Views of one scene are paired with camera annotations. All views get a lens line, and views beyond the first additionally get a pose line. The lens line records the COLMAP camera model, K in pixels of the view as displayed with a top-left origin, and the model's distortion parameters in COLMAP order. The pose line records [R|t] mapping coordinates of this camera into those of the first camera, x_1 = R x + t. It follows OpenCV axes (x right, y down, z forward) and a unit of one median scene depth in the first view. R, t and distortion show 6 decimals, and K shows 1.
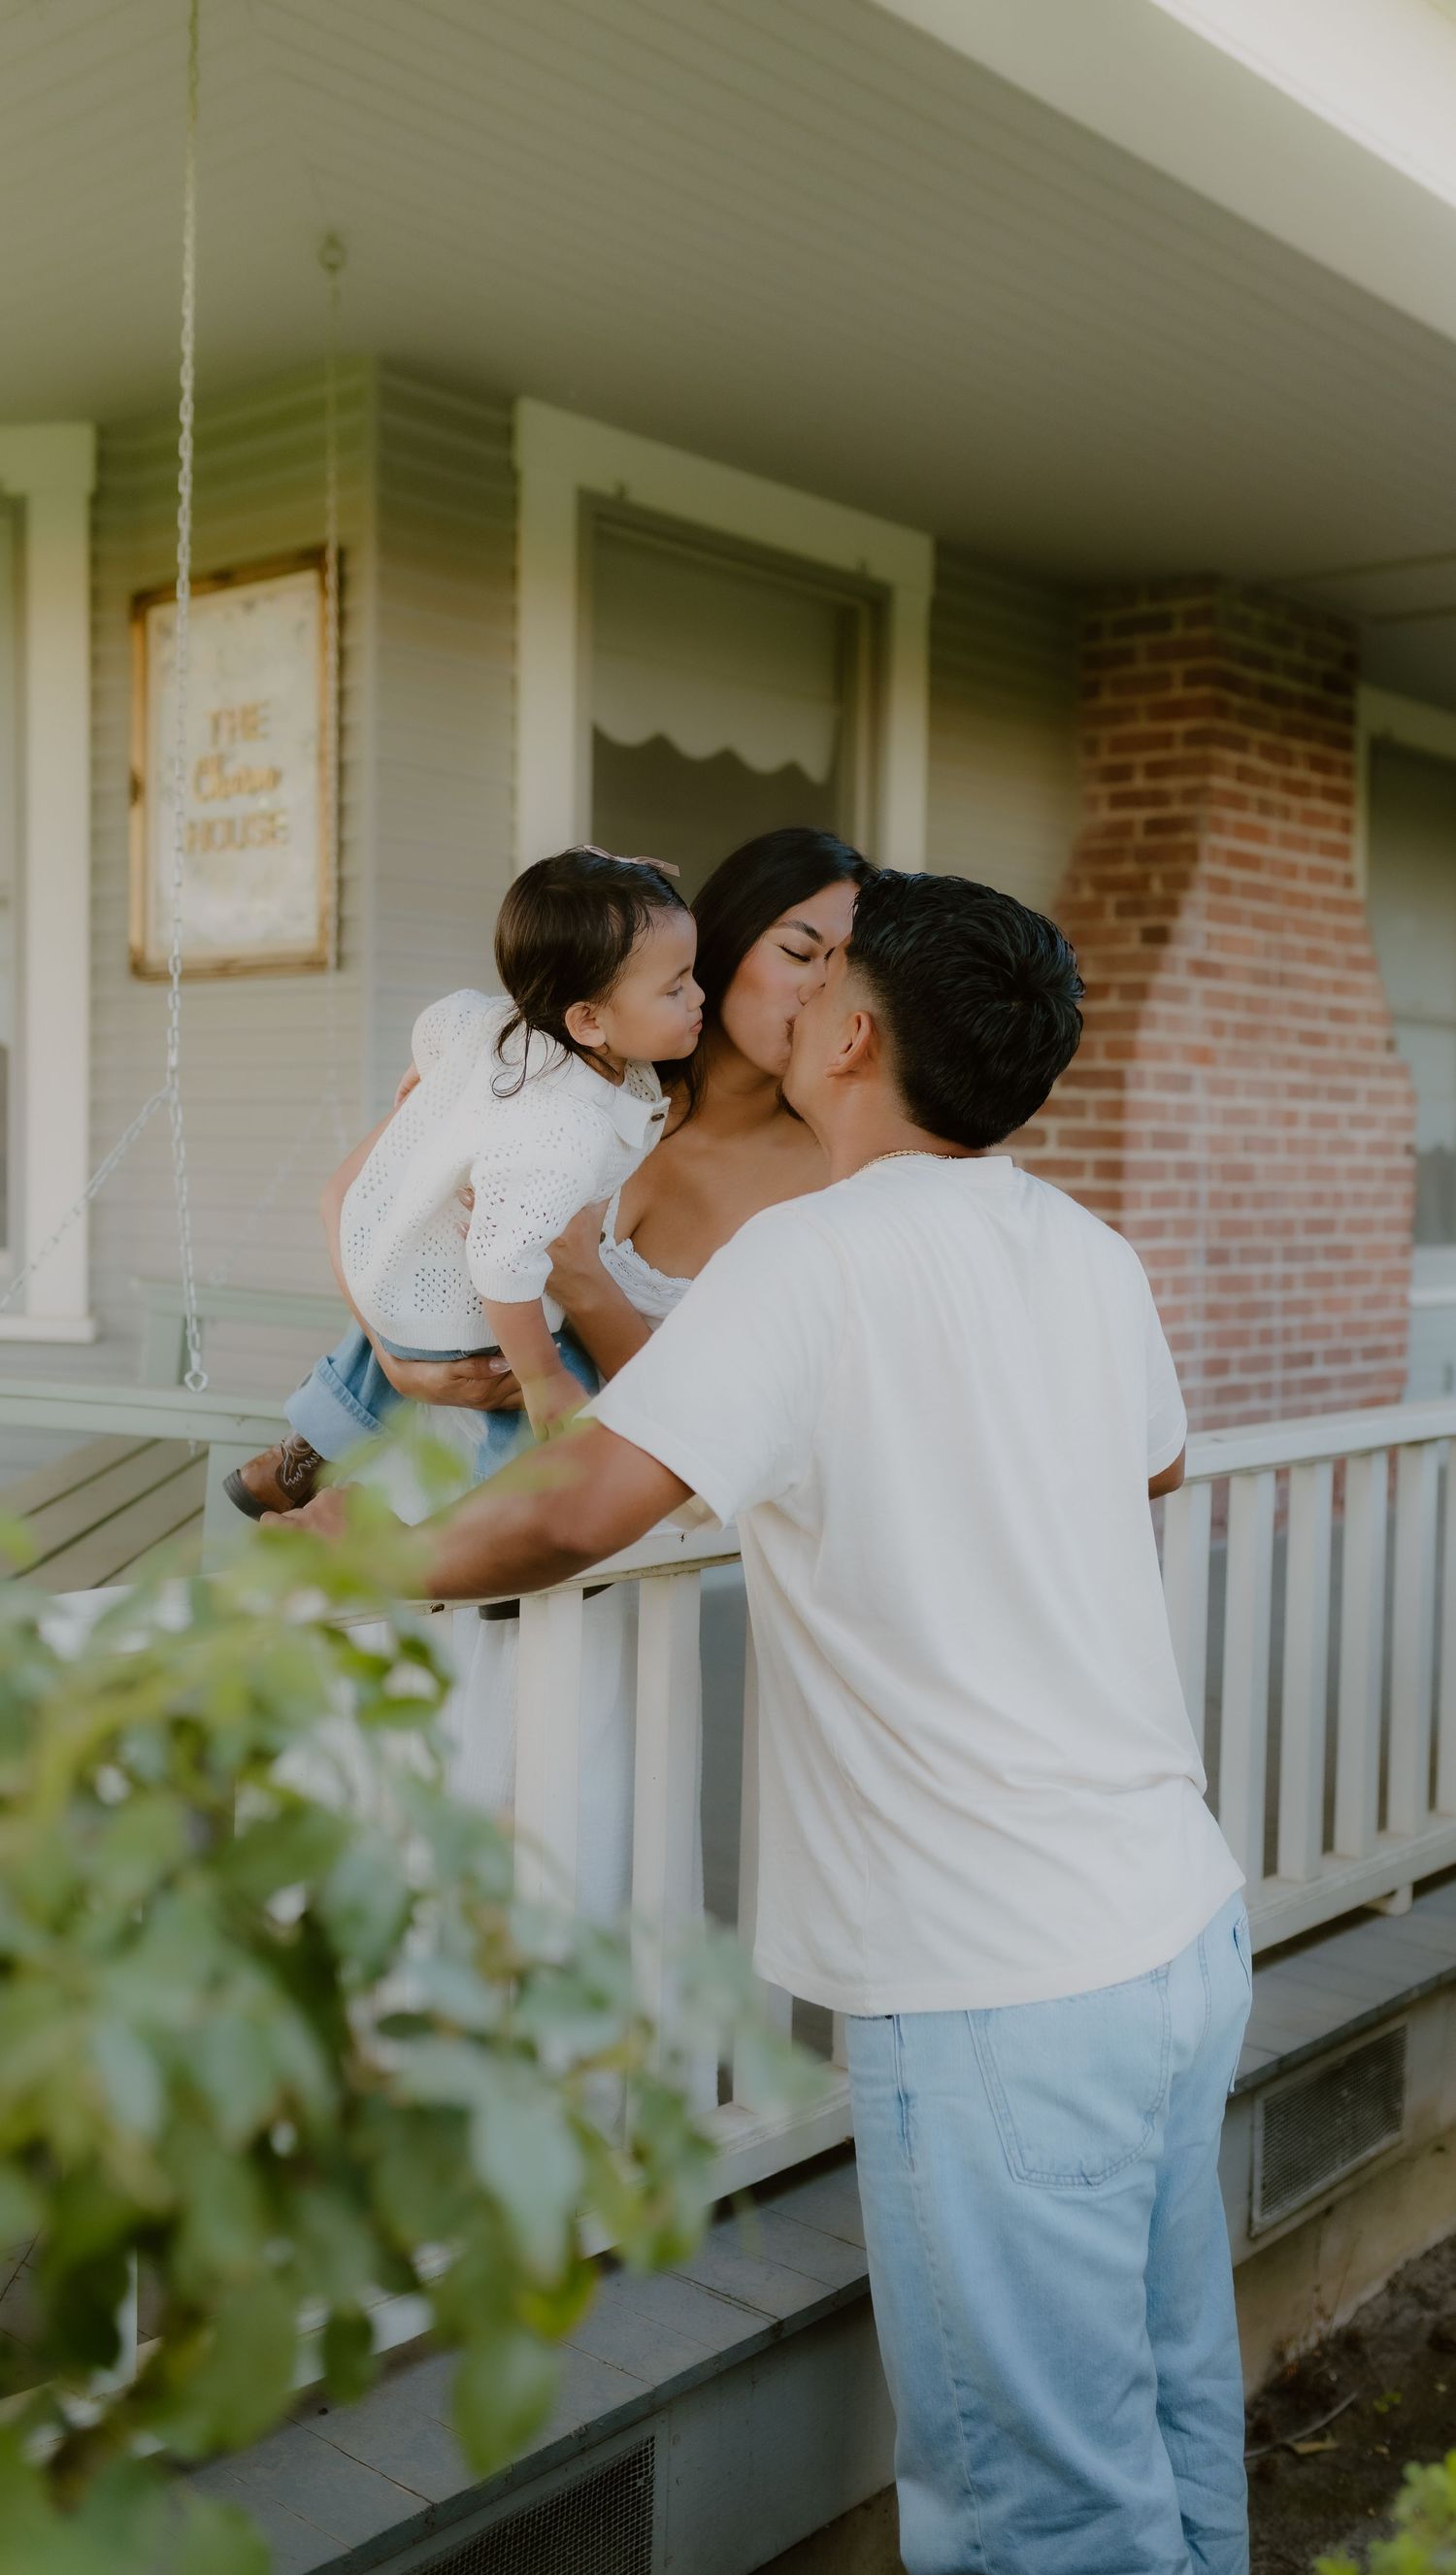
lens RADIAL K [[2493.0, 0, 830.0], [0, 2493.0, 1228.7], [0, 0, 1]] dist [0.019592, 0.000000]
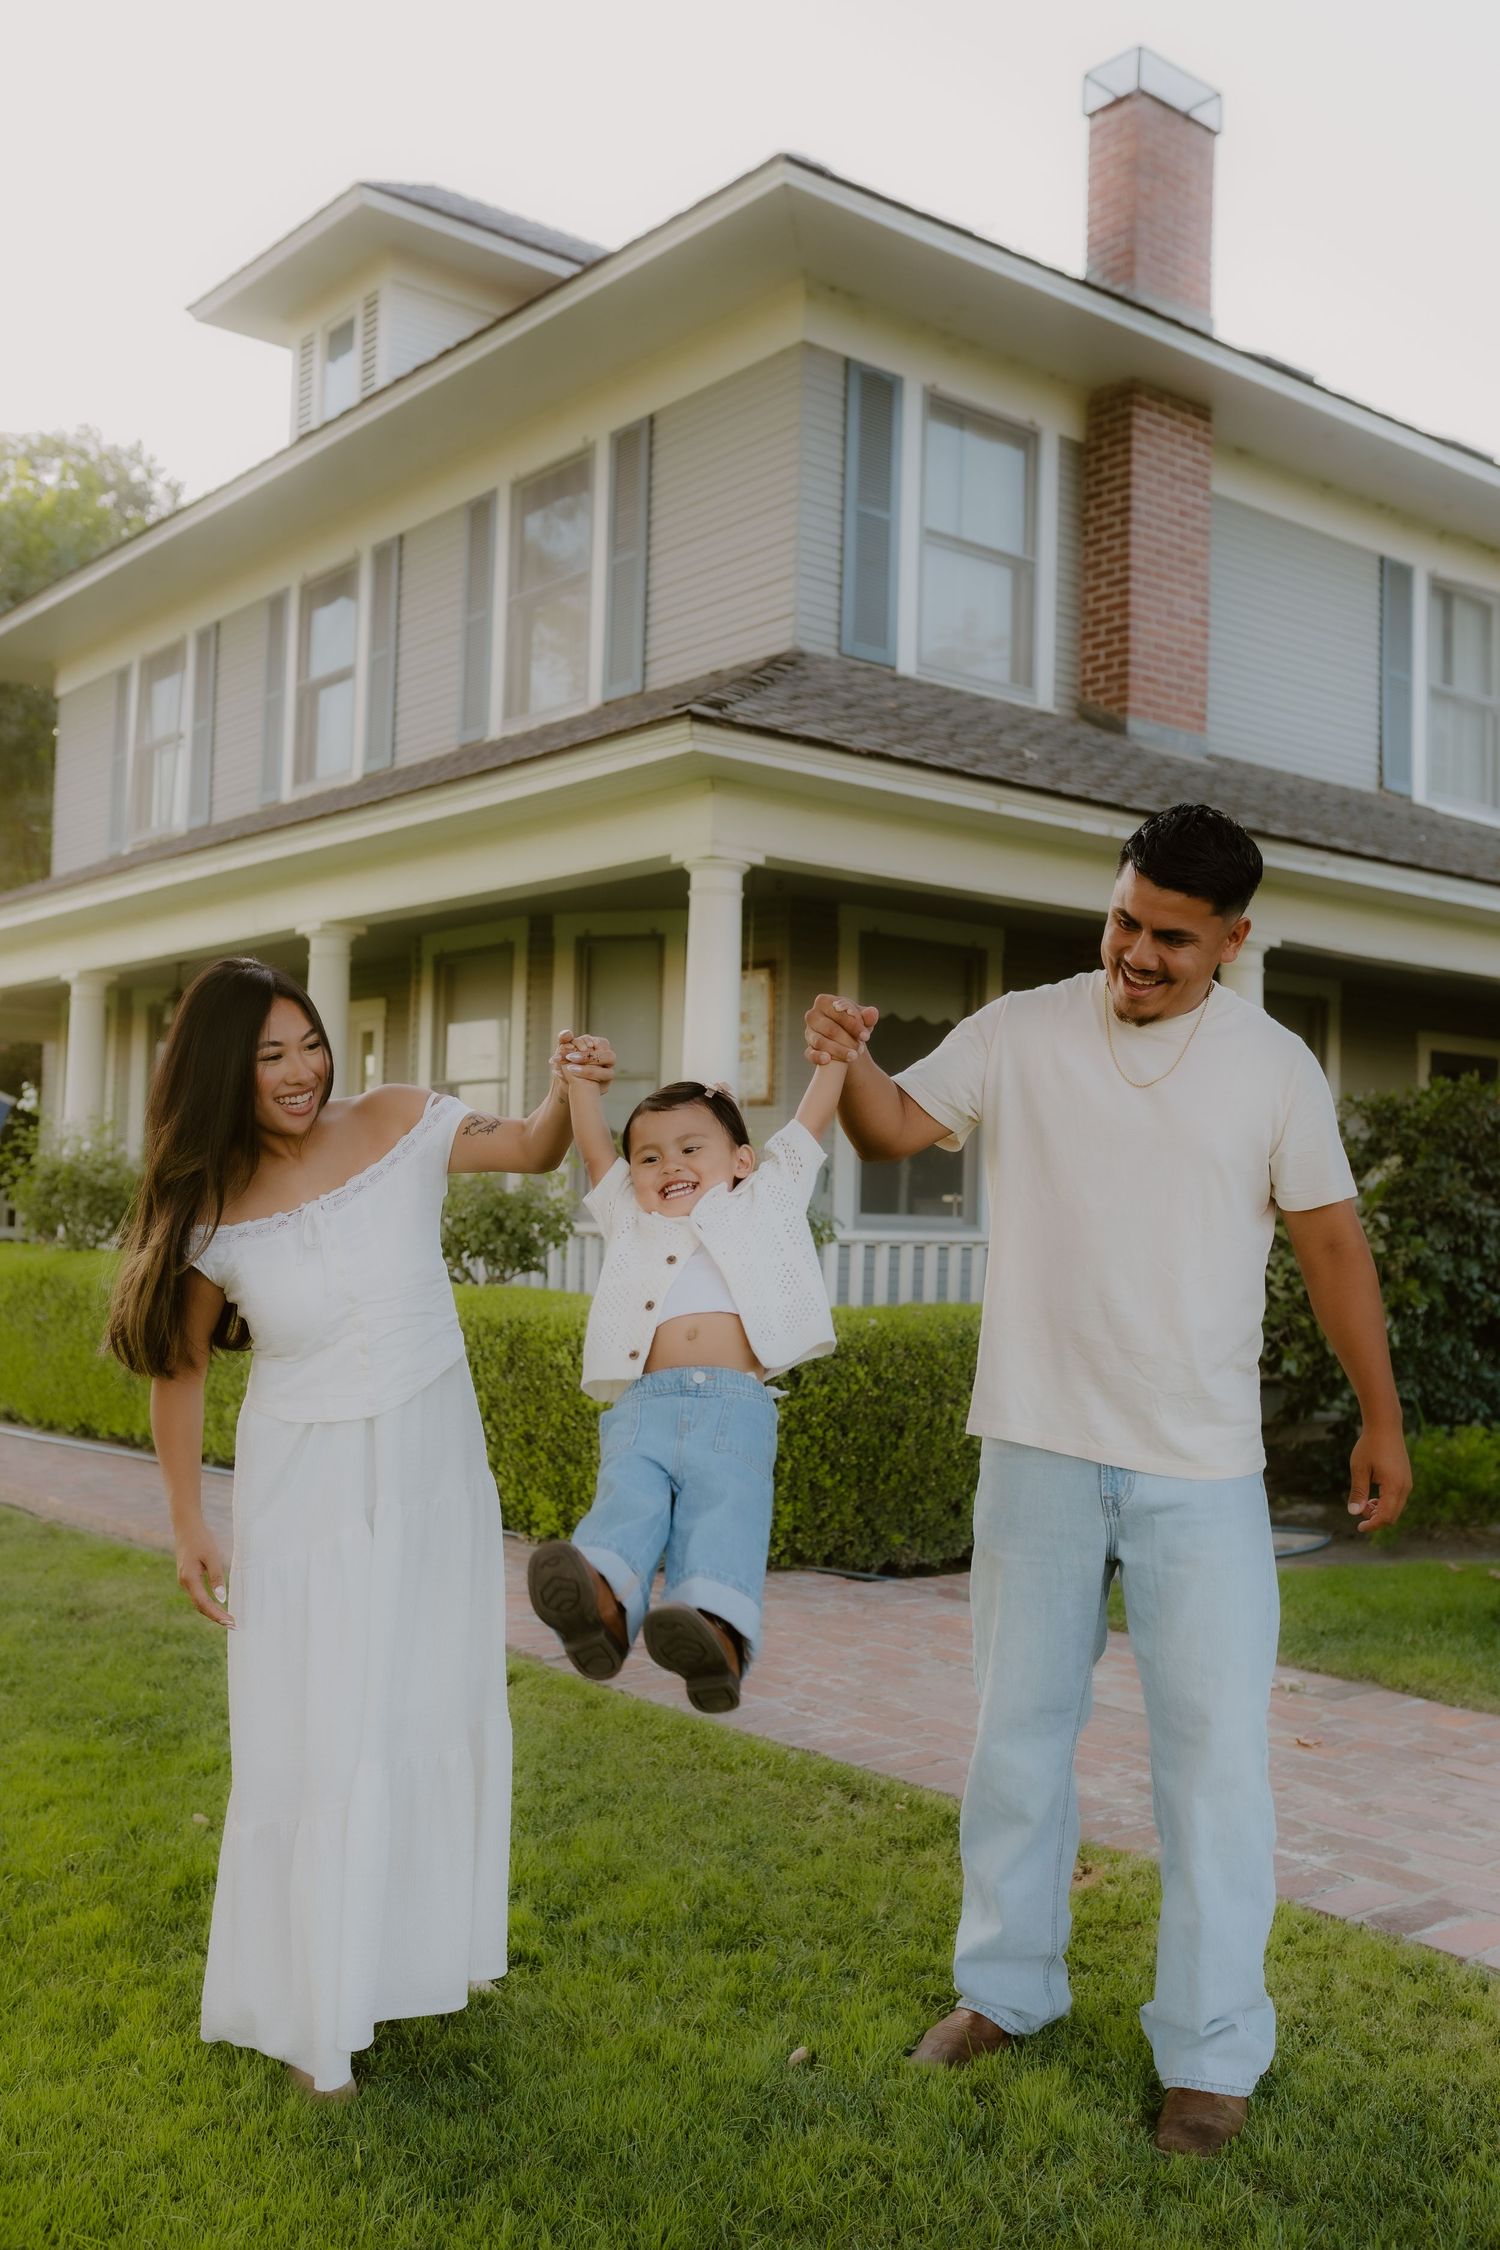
lens RADIAL K [[2175.9, 0, 760.3], [0, 2175.9, 1082.5], [0, 0, 1]] dist [-0.003459, 0.000000]
pose [[0.980196, -0.003746, -0.197994, 0.217494], [-0.014184, 0.995925, -0.089061, 0.072089], [0.197521, 0.090106, 0.976149, -1.110545]]
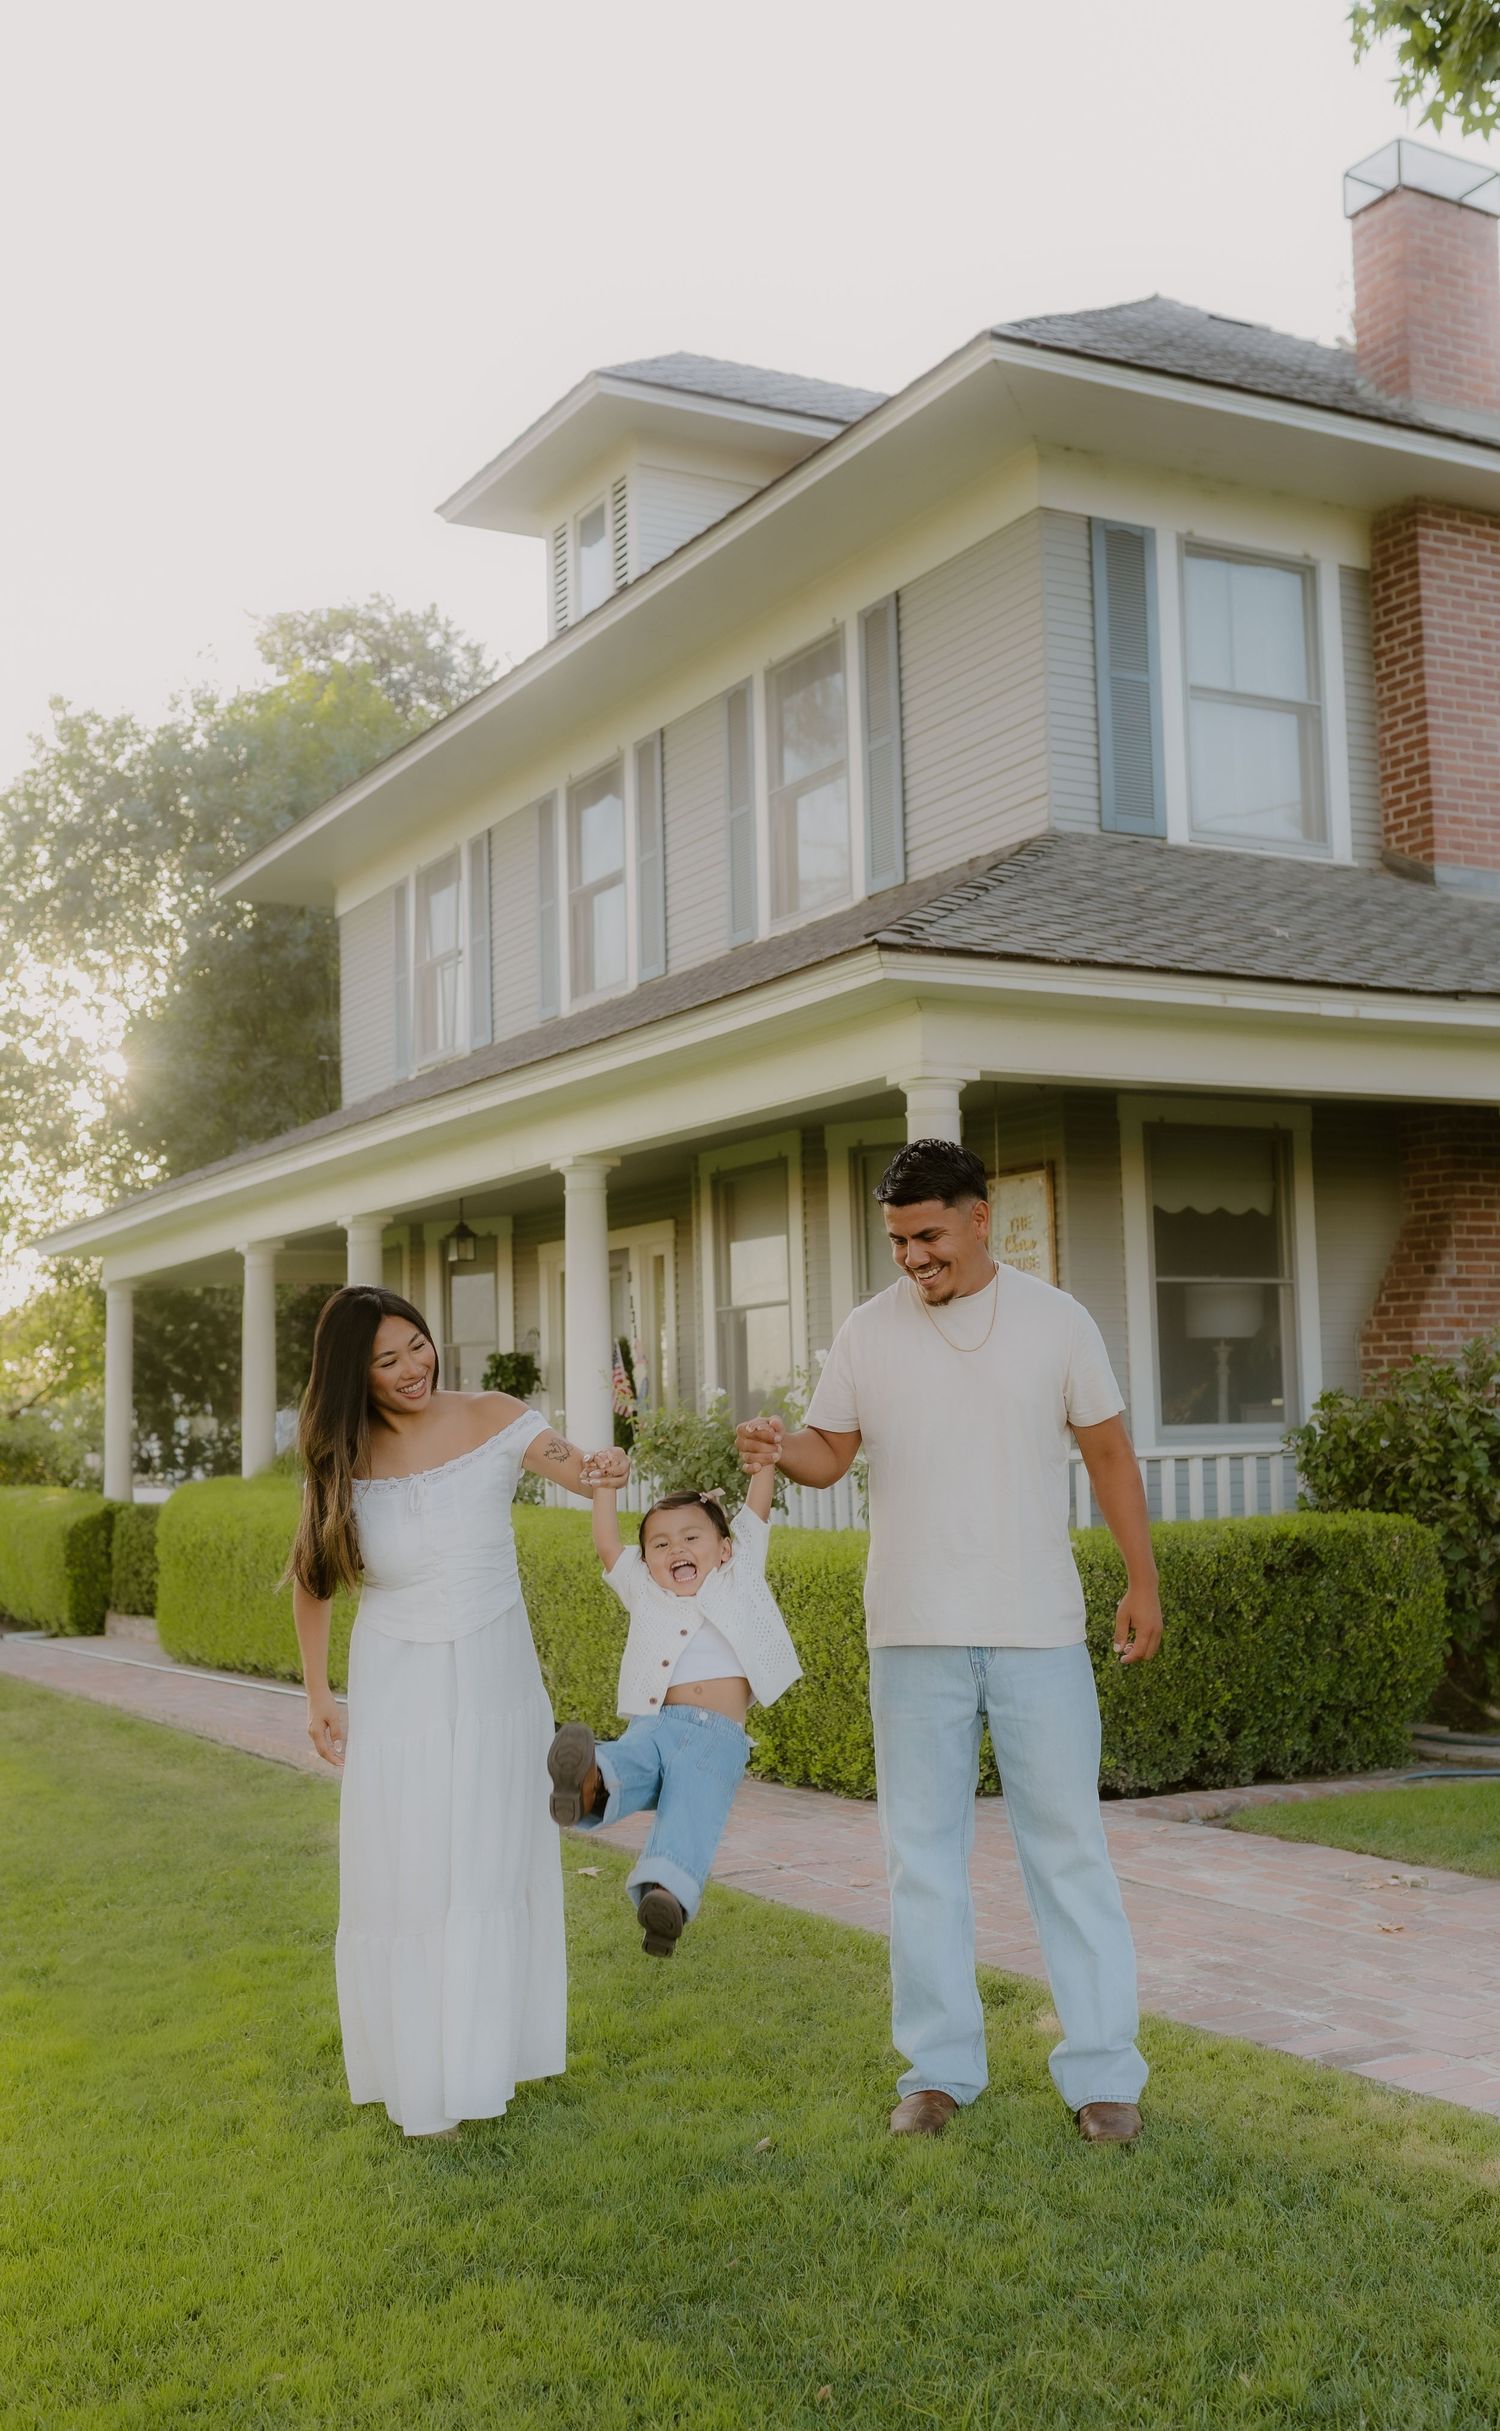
lens RADIAL K [[2403.1, 0, 718.4], [0, 2403.1, 1193.8], [0, 0, 1]] dist [-0.000974, 0.000000]
pose [[0.932491, -0.077731, -0.352730, 0.293842], [0.033415, 0.990946, -0.130037, 0.070868], [0.359644, 0.109472, 0.926646, -1.187850]]
